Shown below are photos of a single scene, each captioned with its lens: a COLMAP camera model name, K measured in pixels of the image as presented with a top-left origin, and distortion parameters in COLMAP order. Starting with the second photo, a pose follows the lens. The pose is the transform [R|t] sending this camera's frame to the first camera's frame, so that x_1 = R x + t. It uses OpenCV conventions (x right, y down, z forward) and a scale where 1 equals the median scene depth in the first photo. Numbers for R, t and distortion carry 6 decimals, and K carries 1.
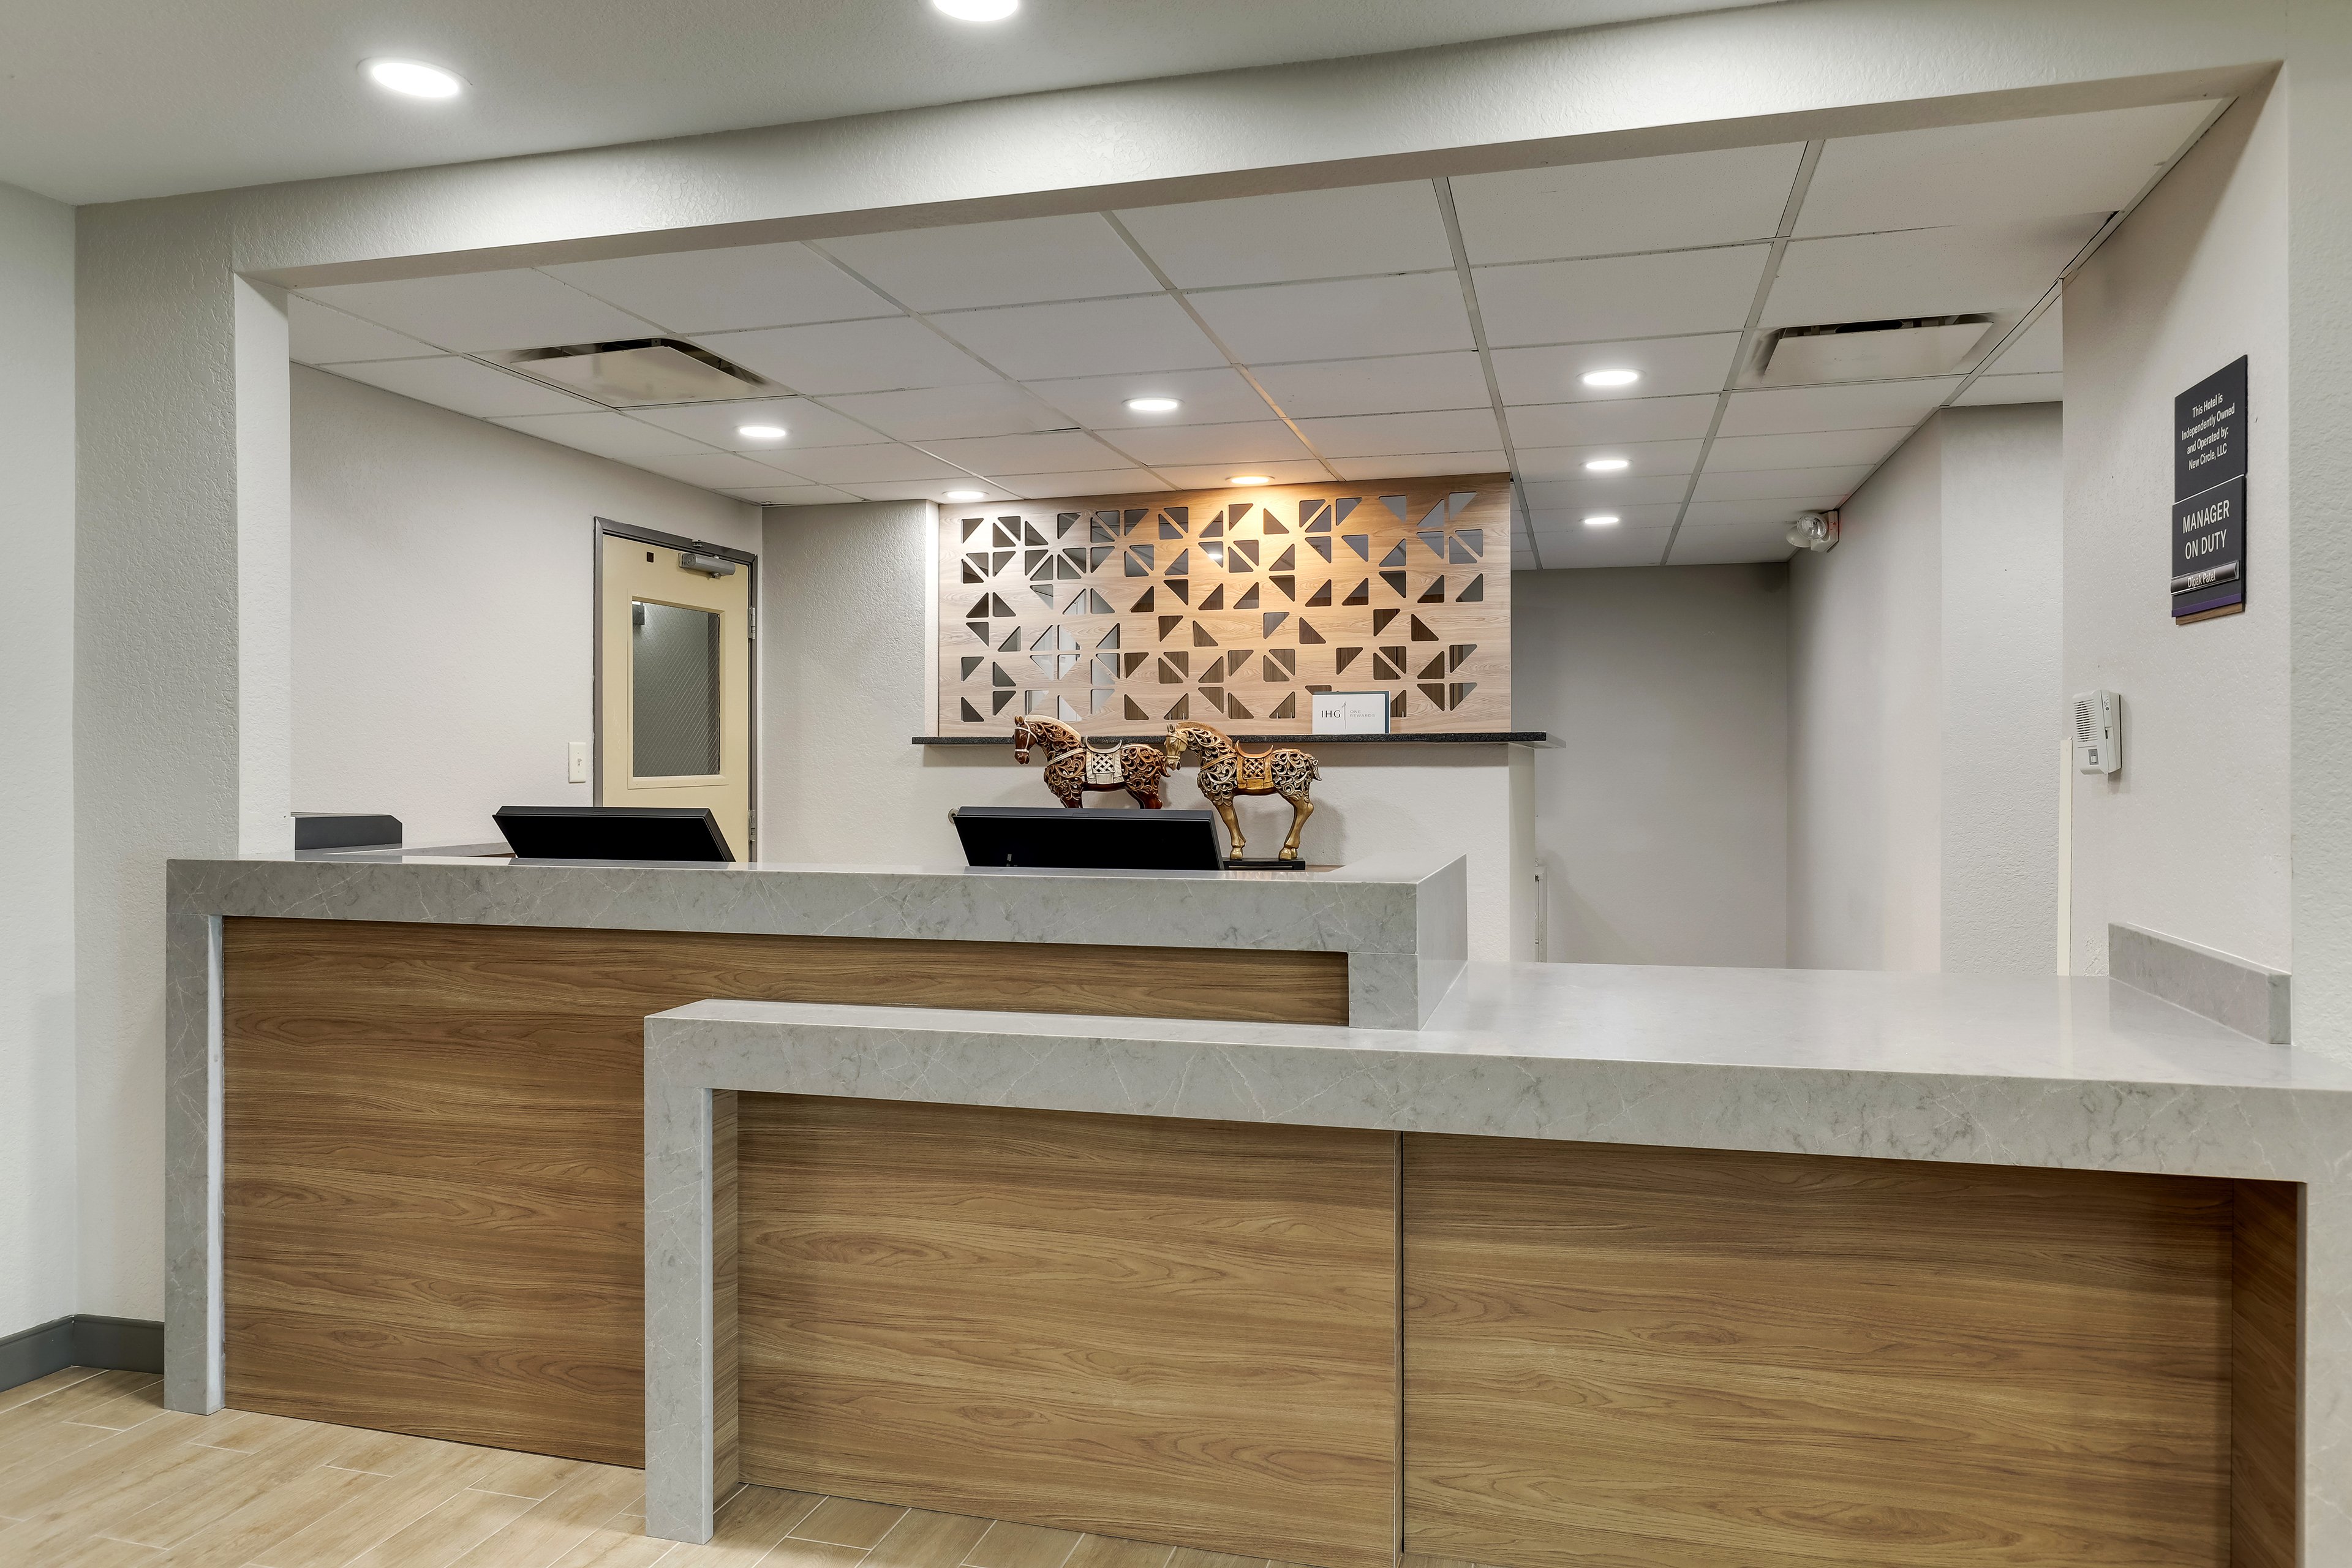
lens RADIAL K [[1514.5, 0, 1174.0], [0, 1514.5, 759.7], [0, 0, 1]] dist [-0.009634, 0.001479]
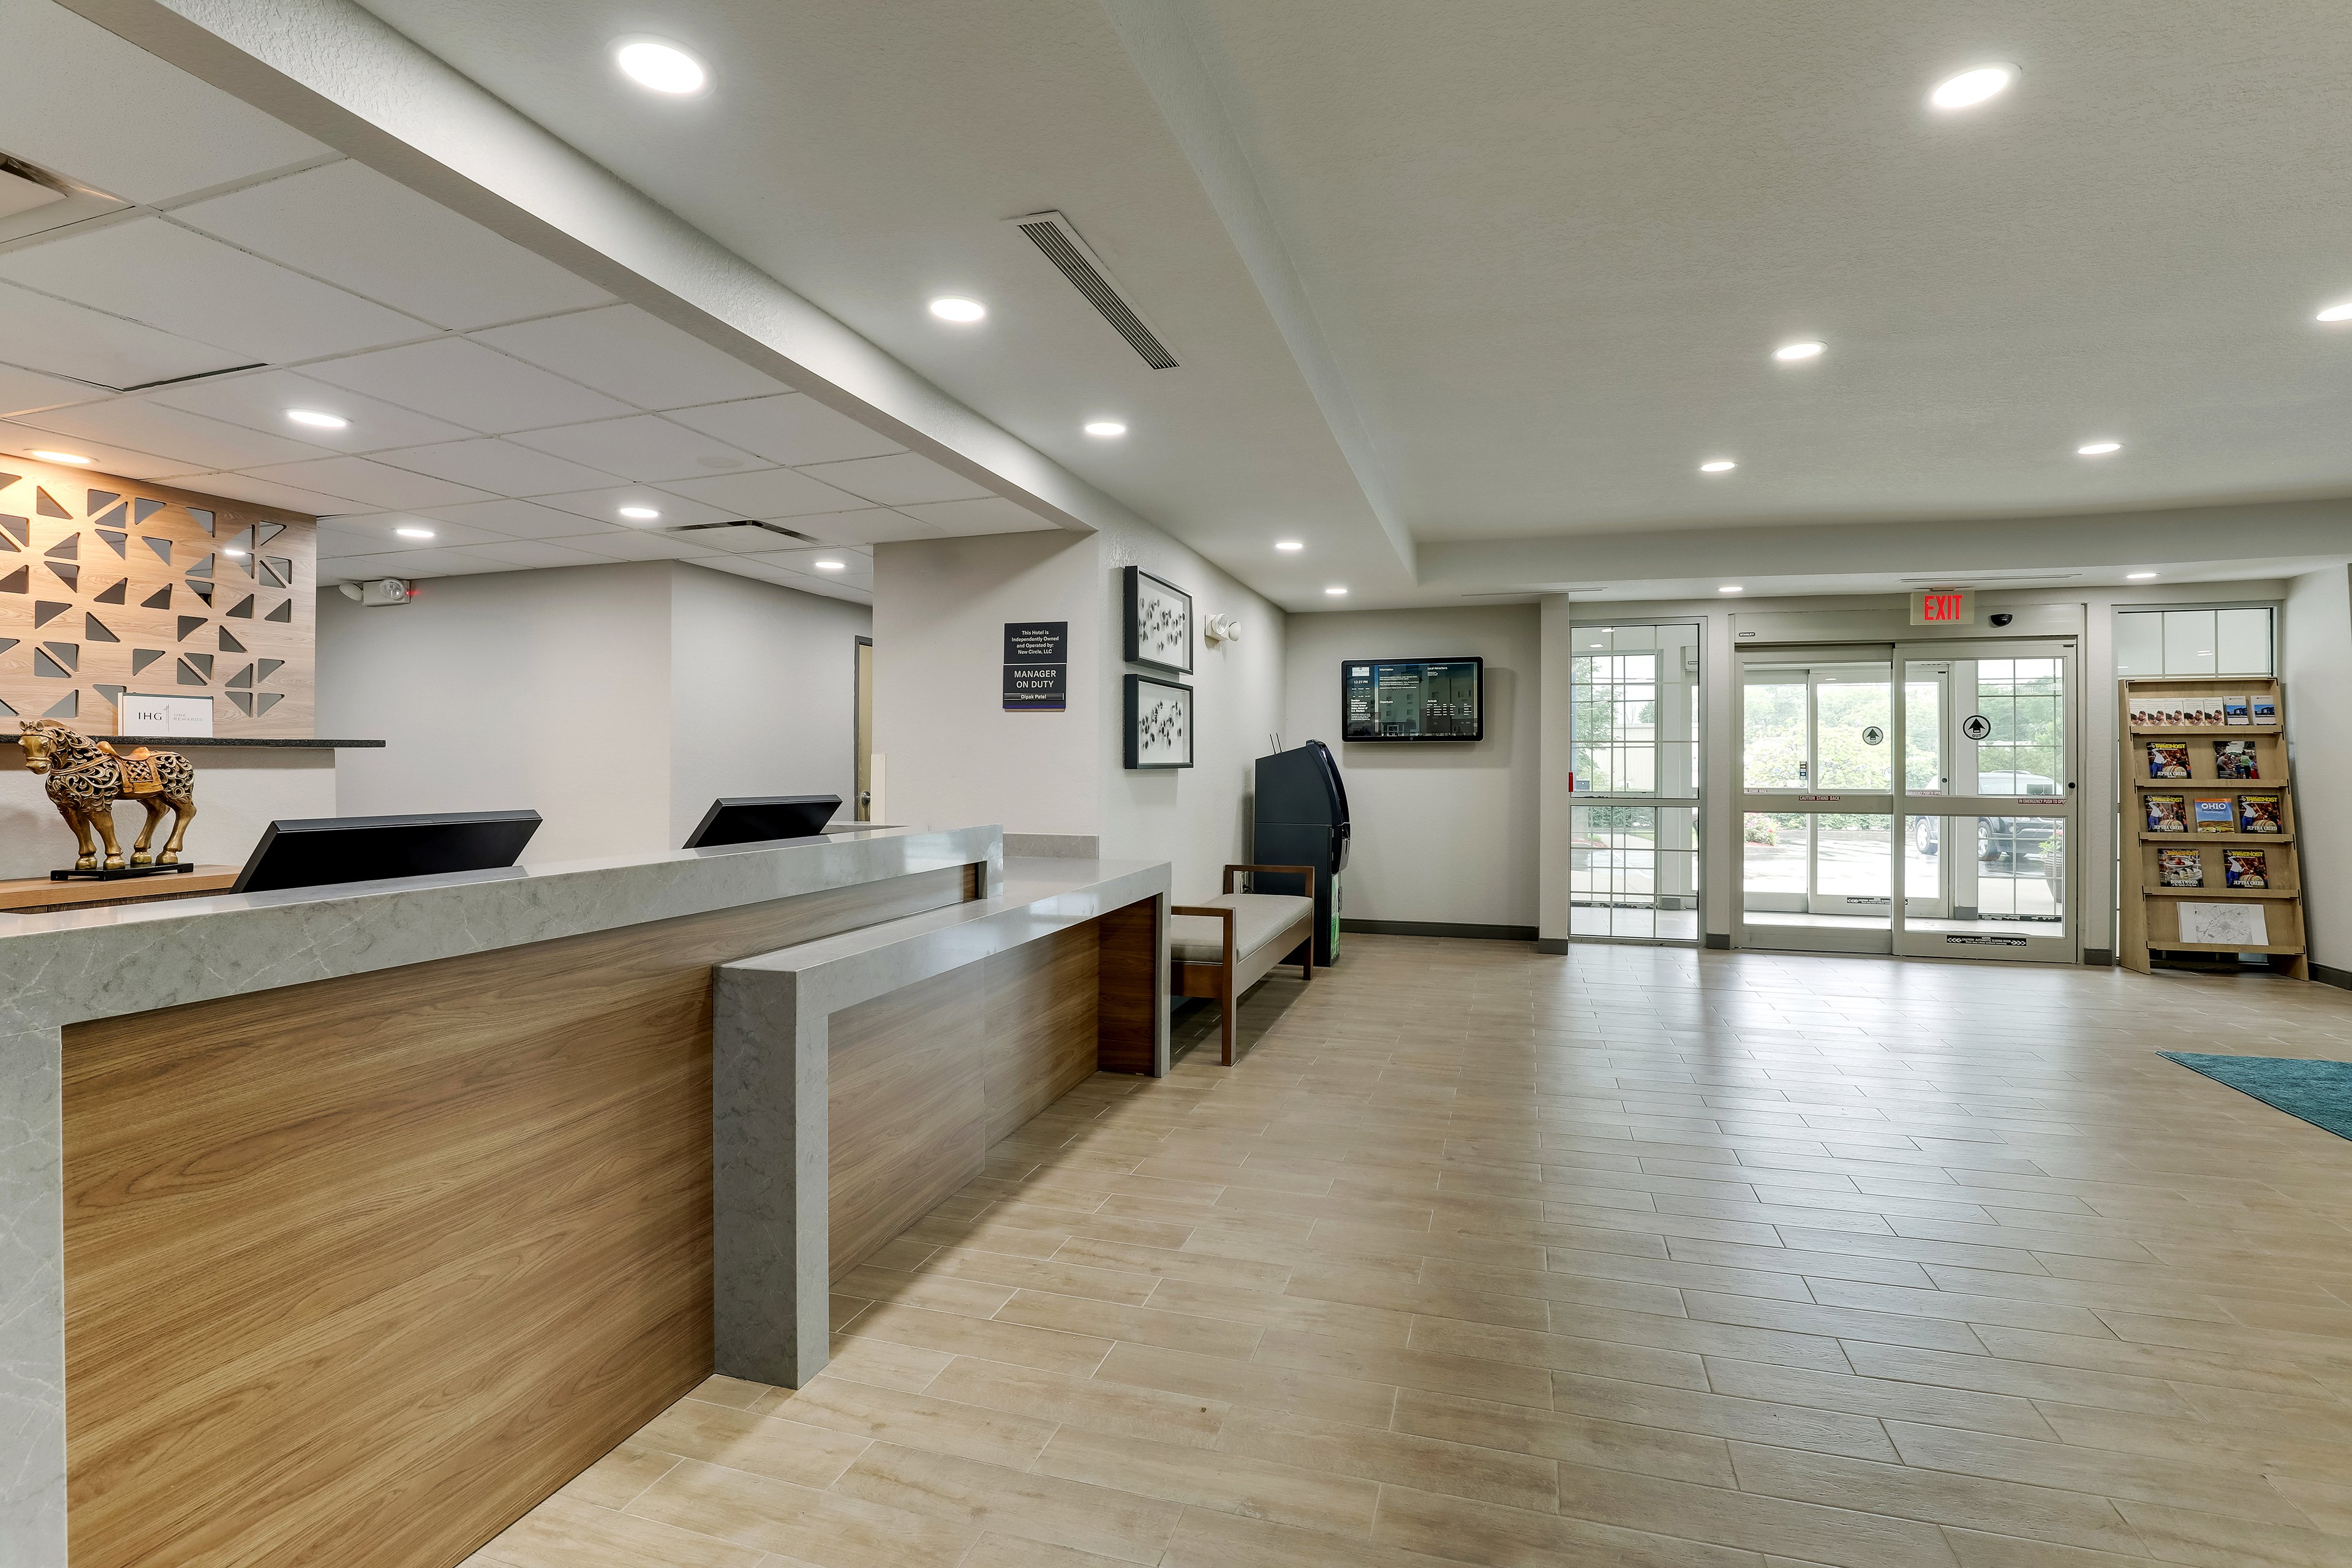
lens RADIAL K [[1086.9, 0, 1176.5], [0, 1086.9, 753.6], [0, 0, 1]] dist [-0.037440, 0.007956]
pose [[0.037259, 0.010672, 0.999249, -1.012173], [-0.001700, 0.999942, -0.010616, 0.001441], [-0.999304, -0.001304, 0.037275, 0.546353]]
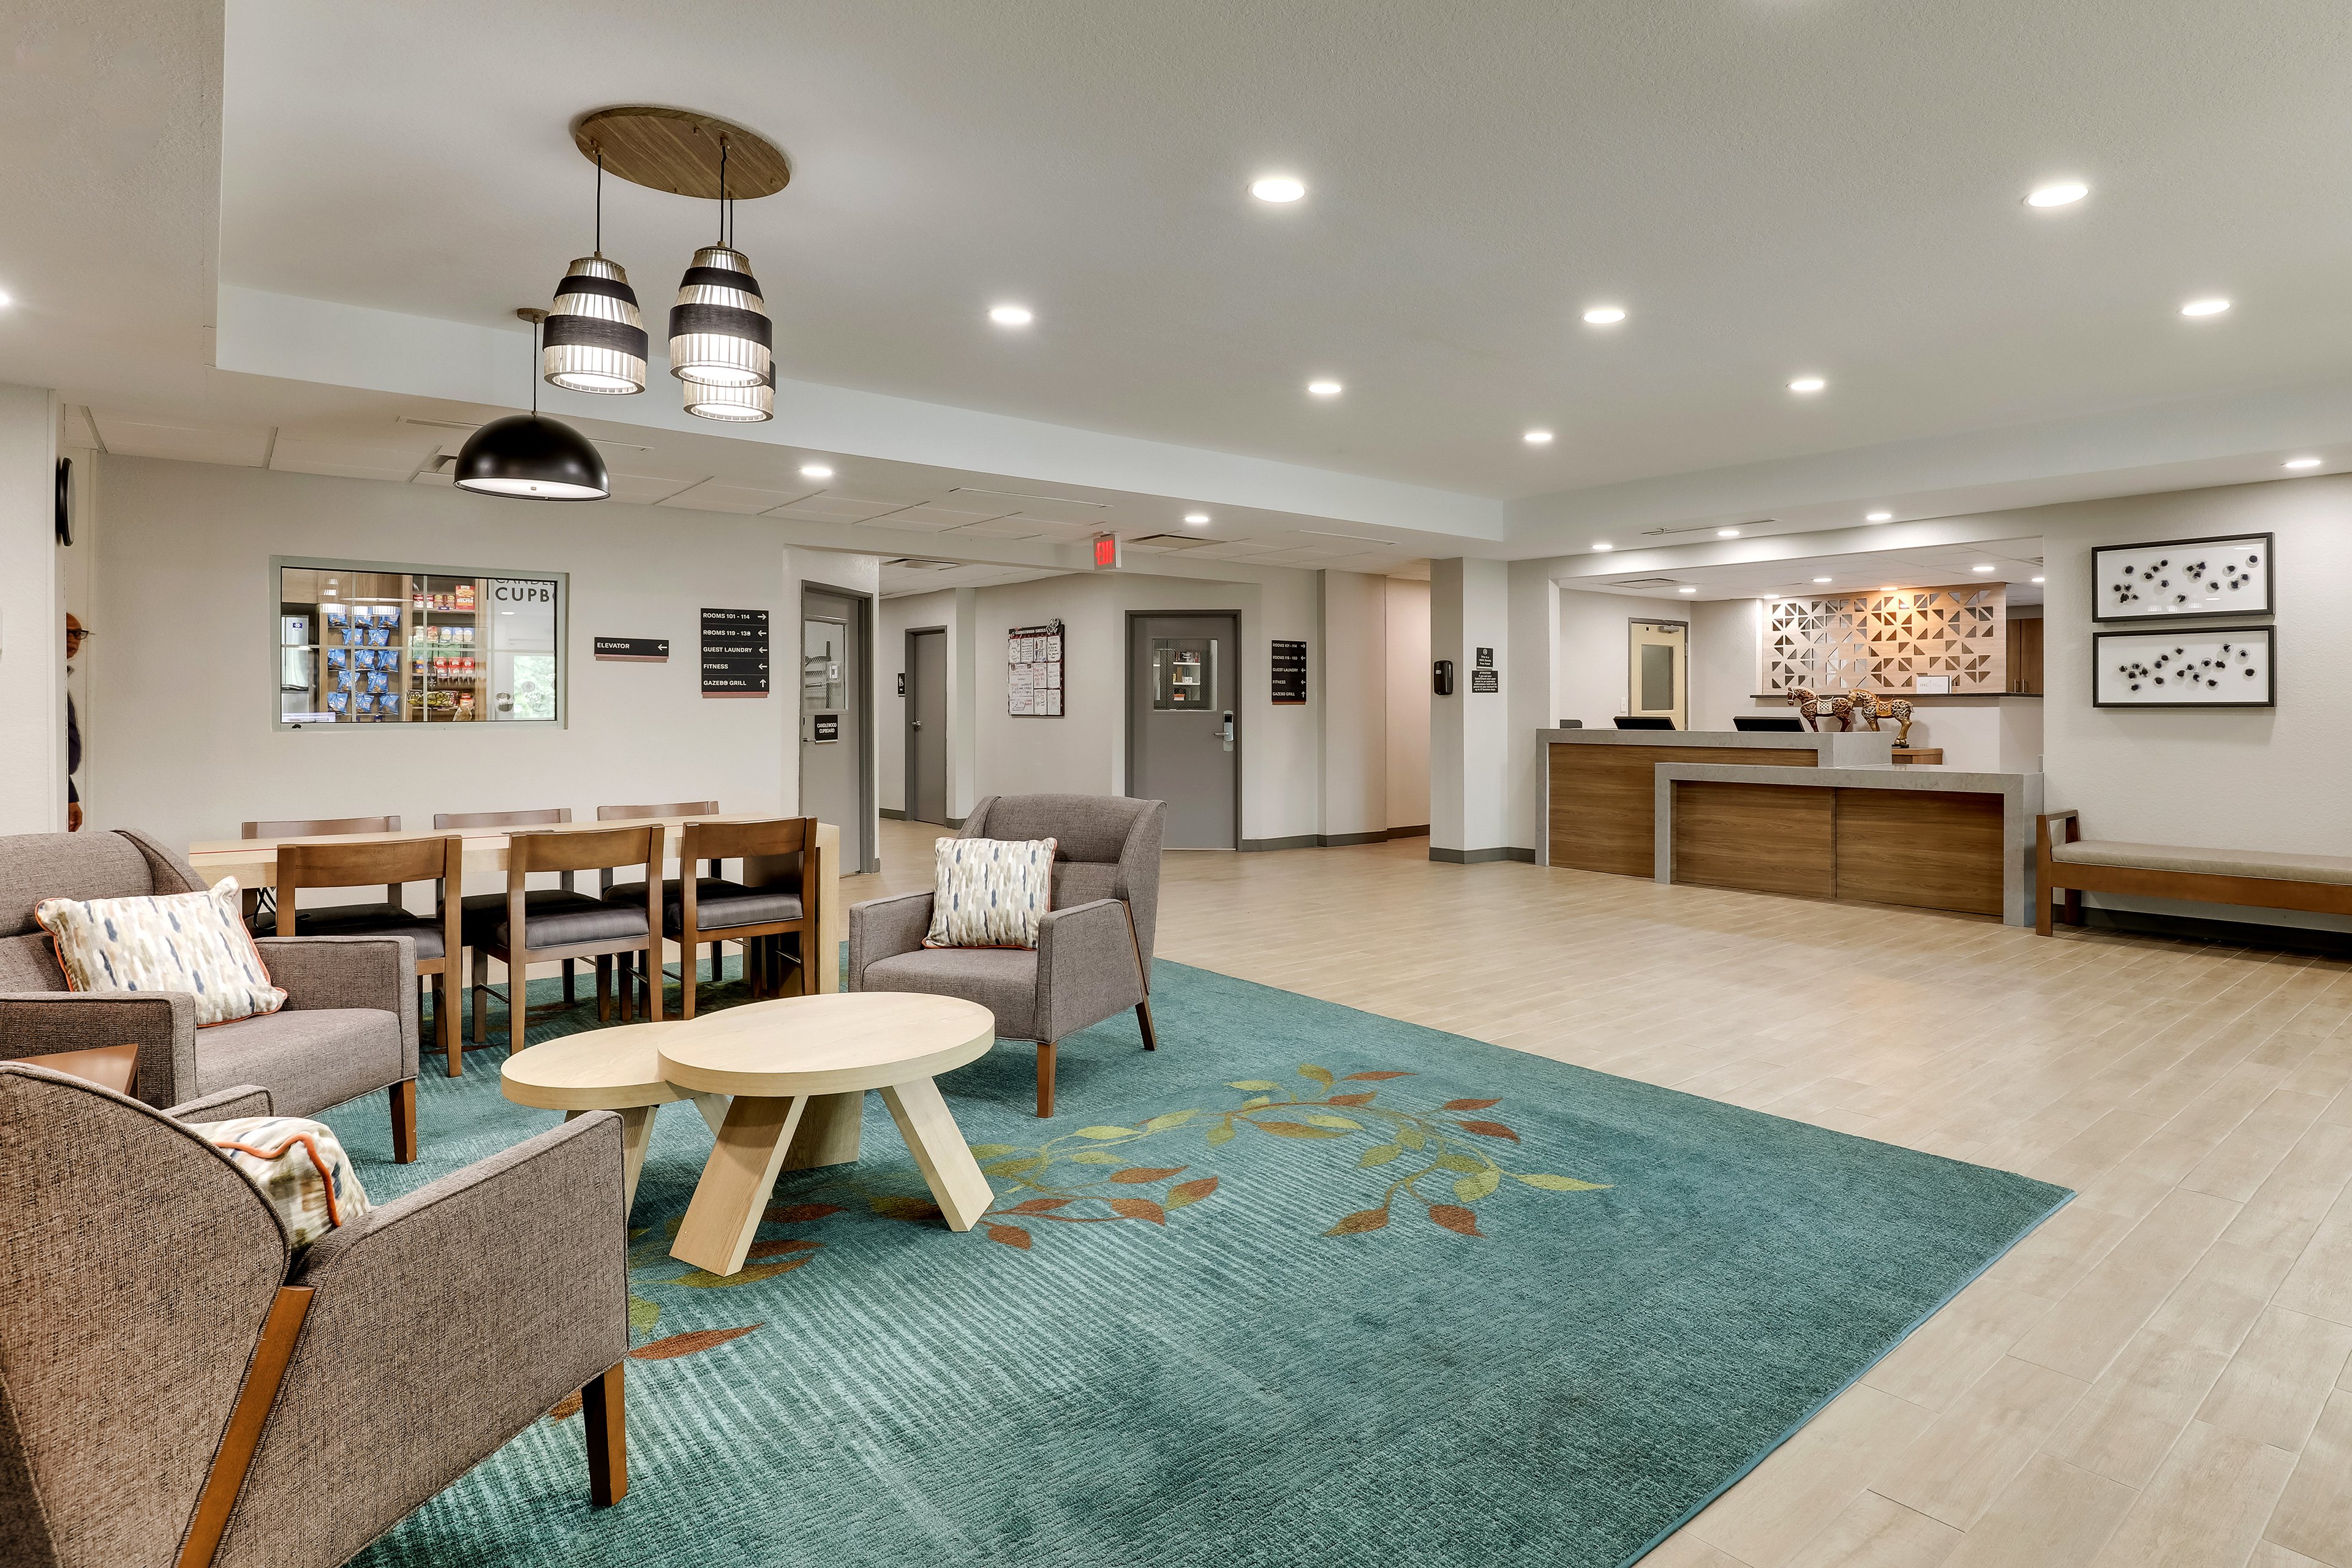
lens RADIAL K [[1247.7, 0, 1328.2], [0, 1247.7, 703.2], [0, 0, 1]] dist [-0.036952, 0.000612]
pose [[0.845110, 0.000321, -0.534592, 0.636167], [-0.001413, 0.999998, -0.001634, 0.005293], [0.534590, 0.002136, 0.845109, -2.090677]]
